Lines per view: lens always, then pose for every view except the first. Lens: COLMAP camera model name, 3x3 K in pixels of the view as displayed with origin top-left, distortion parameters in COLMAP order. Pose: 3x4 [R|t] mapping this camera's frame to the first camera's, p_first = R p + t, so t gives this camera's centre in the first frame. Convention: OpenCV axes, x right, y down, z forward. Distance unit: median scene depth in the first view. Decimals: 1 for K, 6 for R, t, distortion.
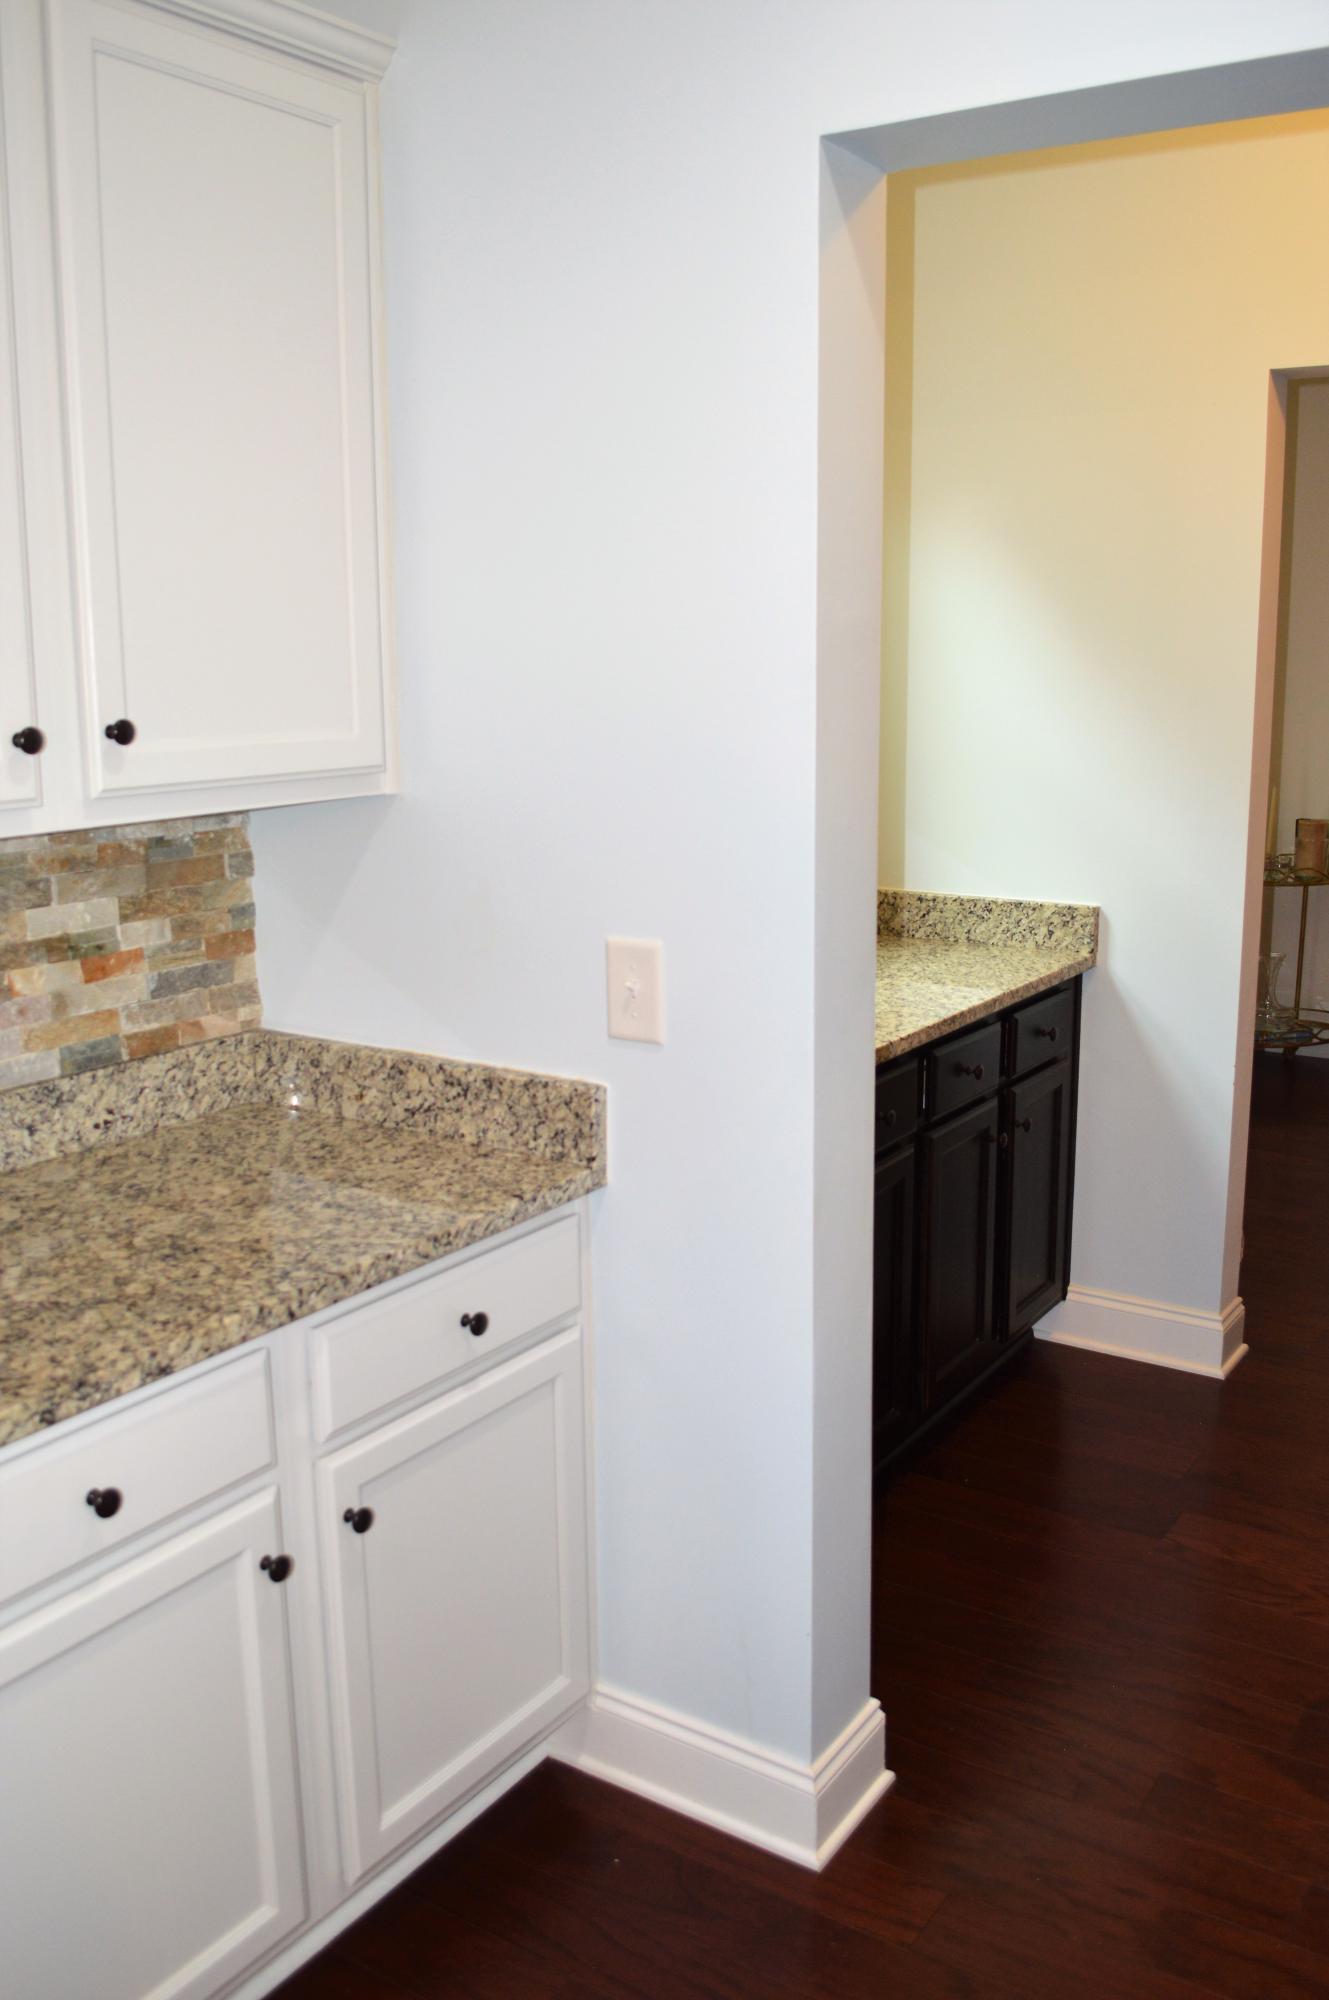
lens RADIAL K [[1685.5, 0, 664.5], [0, 1685.5, 1000.0], [0, 0, 1]] dist [-0.081073, 0.013995]
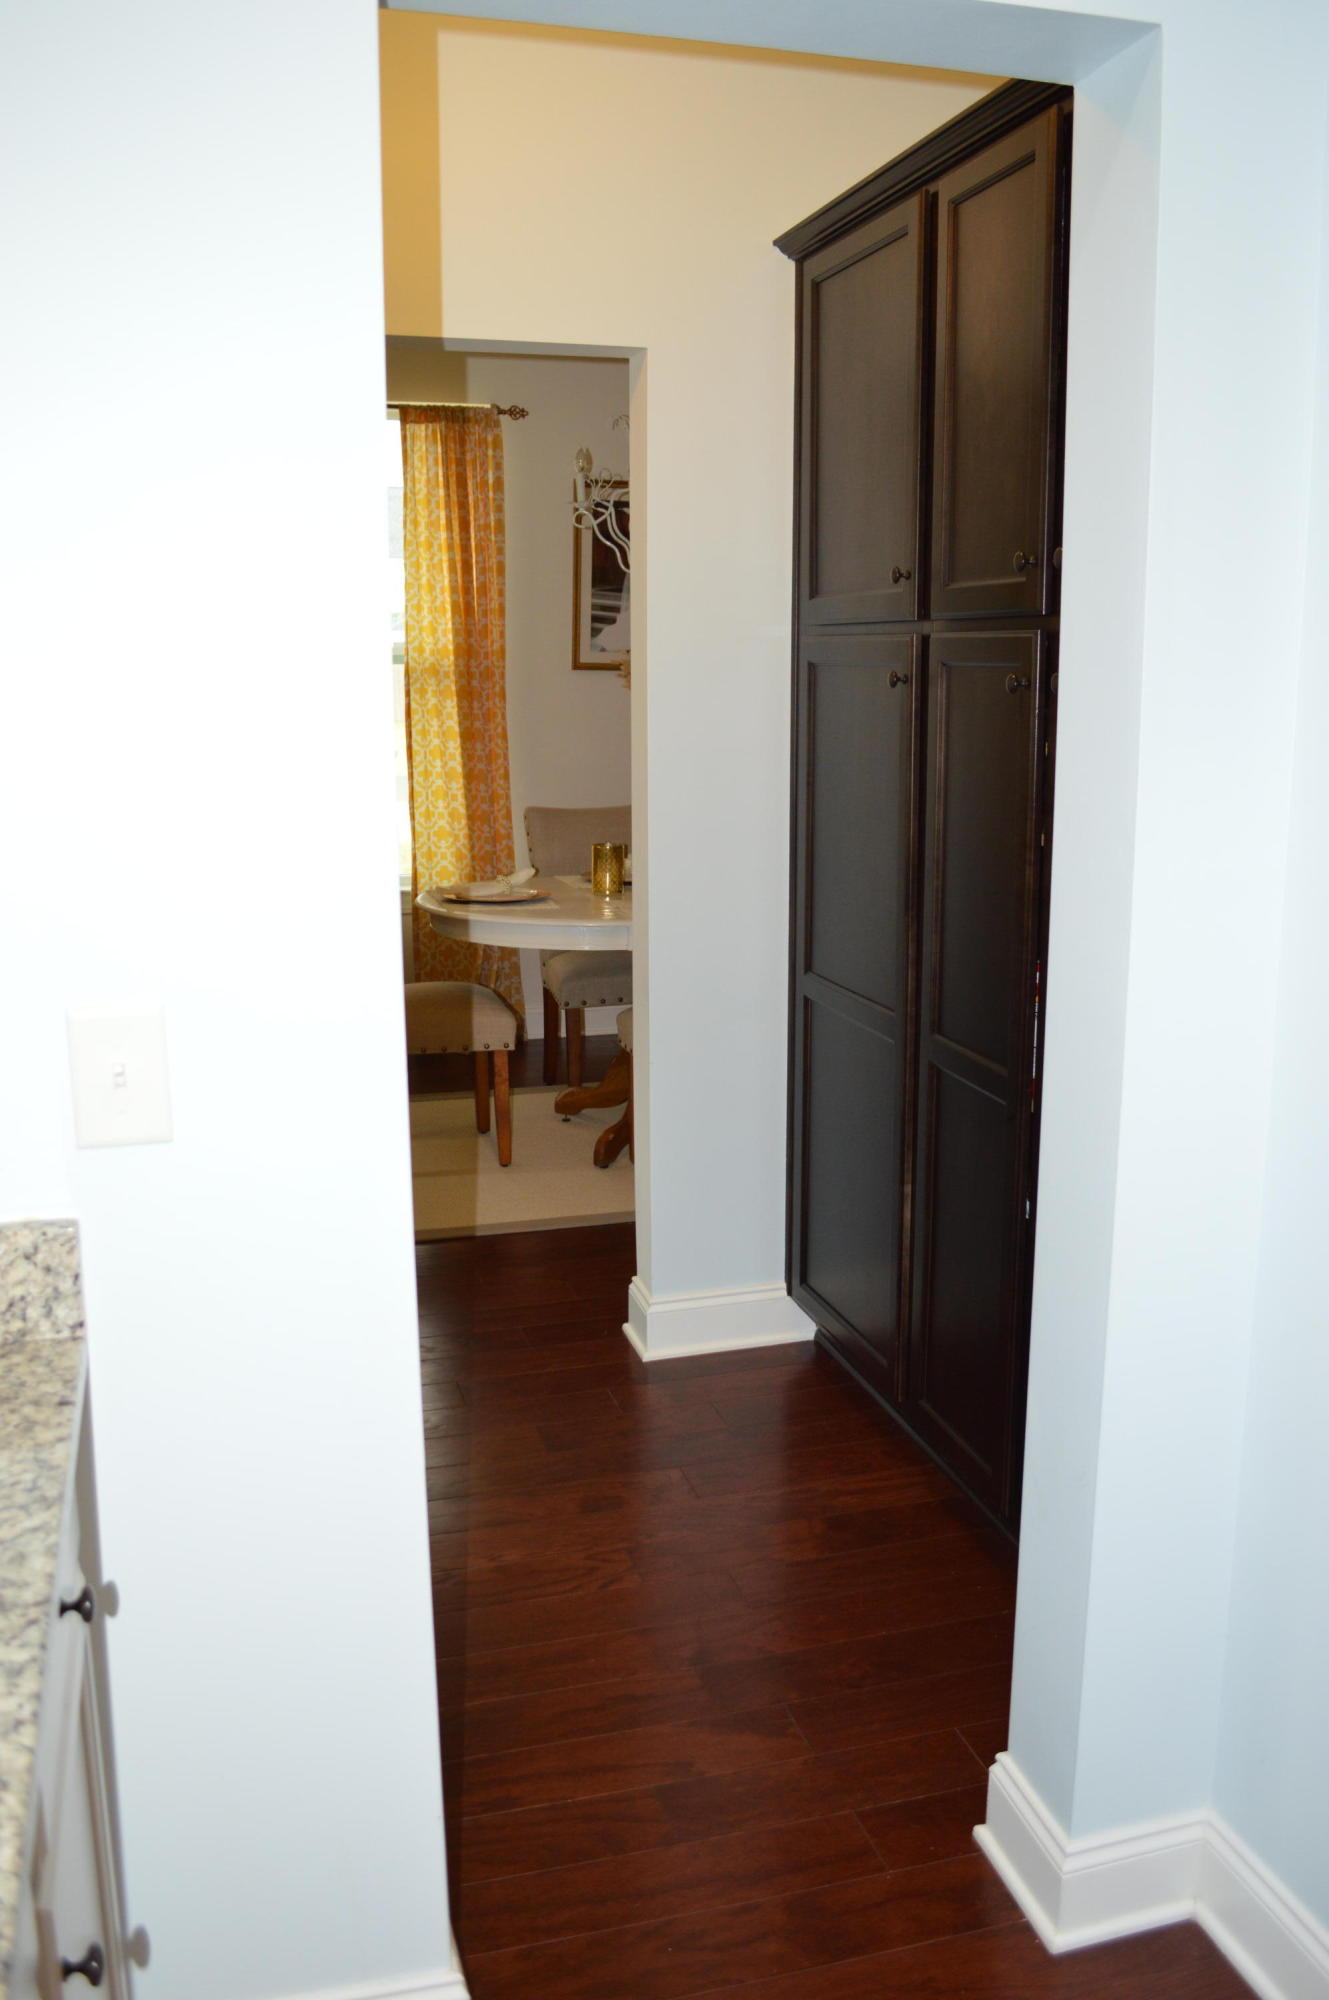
lens RADIAL K [[1685.5, 0, 664.5], [0, 1685.5, 1000.0], [0, 0, 1]] dist [-0.081073, 0.013995]
pose [[0.626918, -0.149889, 0.764530, -0.405575], [0.155685, 0.985628, 0.065574, -0.046722], [-0.763371, 0.077916, 0.641244, 0.366014]]
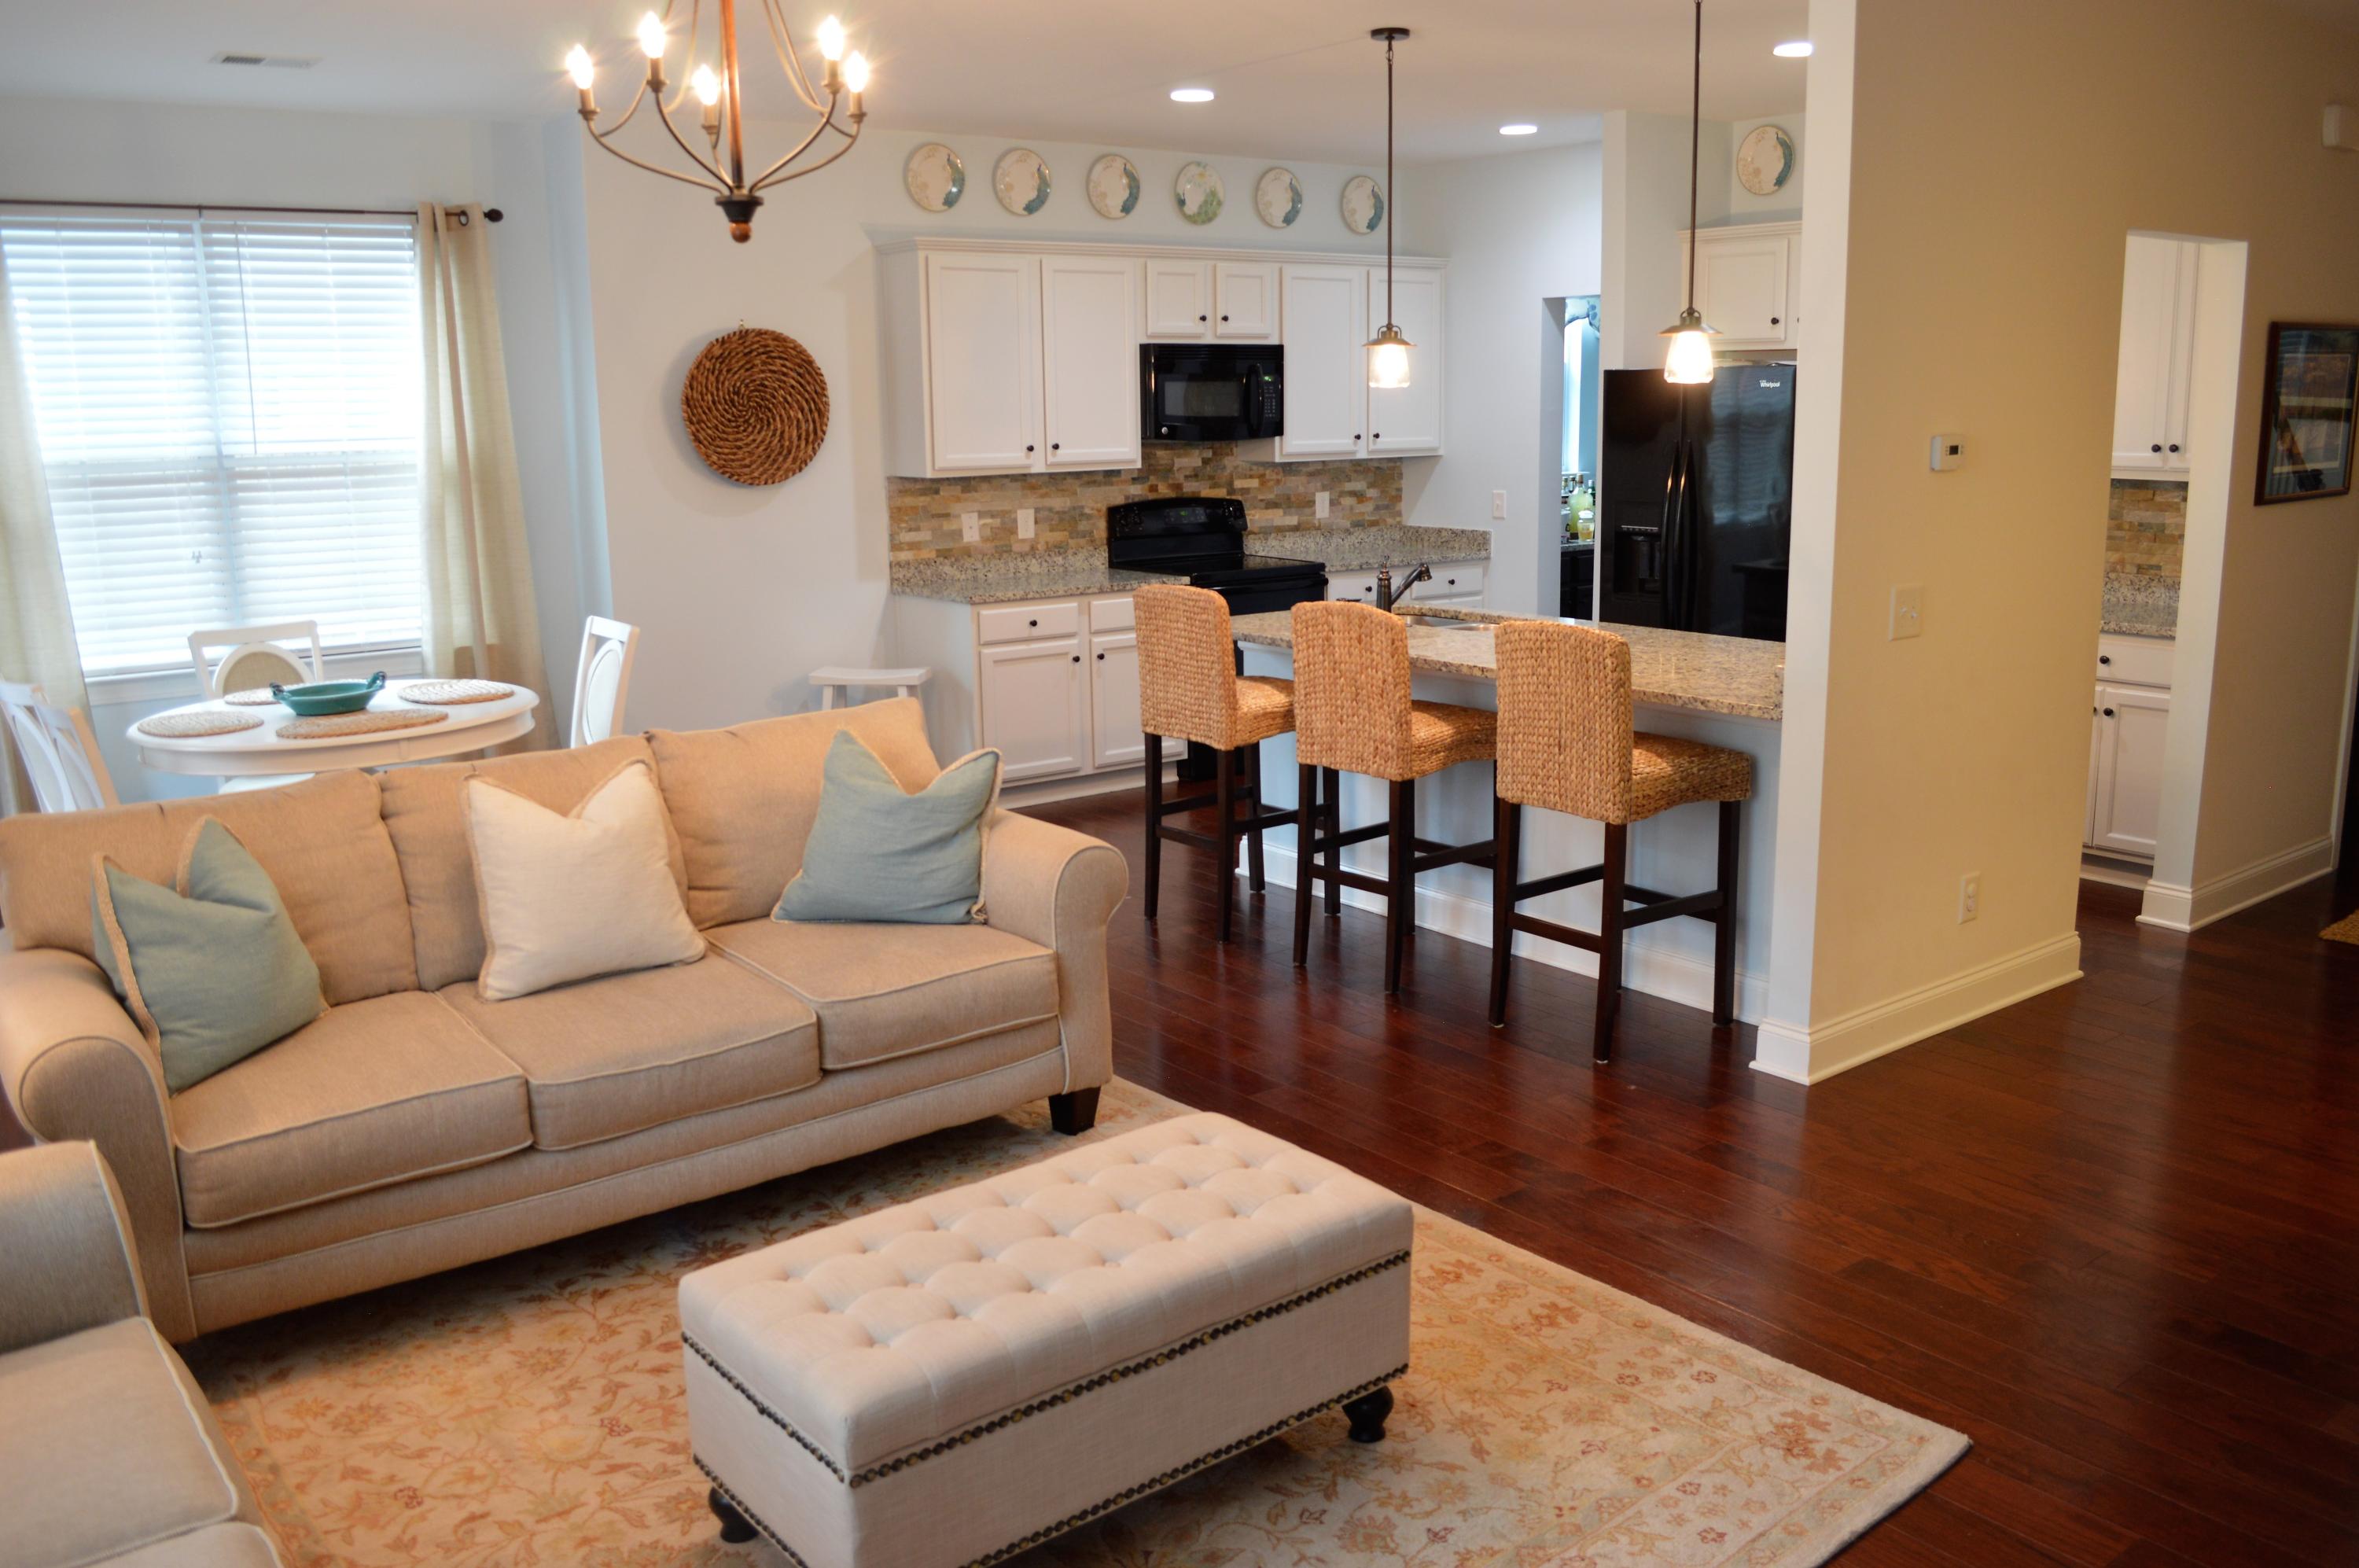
lens RADIAL K [[1876.9, 0, 1195.3], [0, 1876.9, 807.6], [0, 0, 1]] dist [-0.086083, 0.015848]
pose [[0.950463, 0.064748, -0.304019, 0.602436], [-0.059970, 0.997886, 0.025039, 0.562675], [0.304997, -0.005567, 0.952337, -2.988116]]
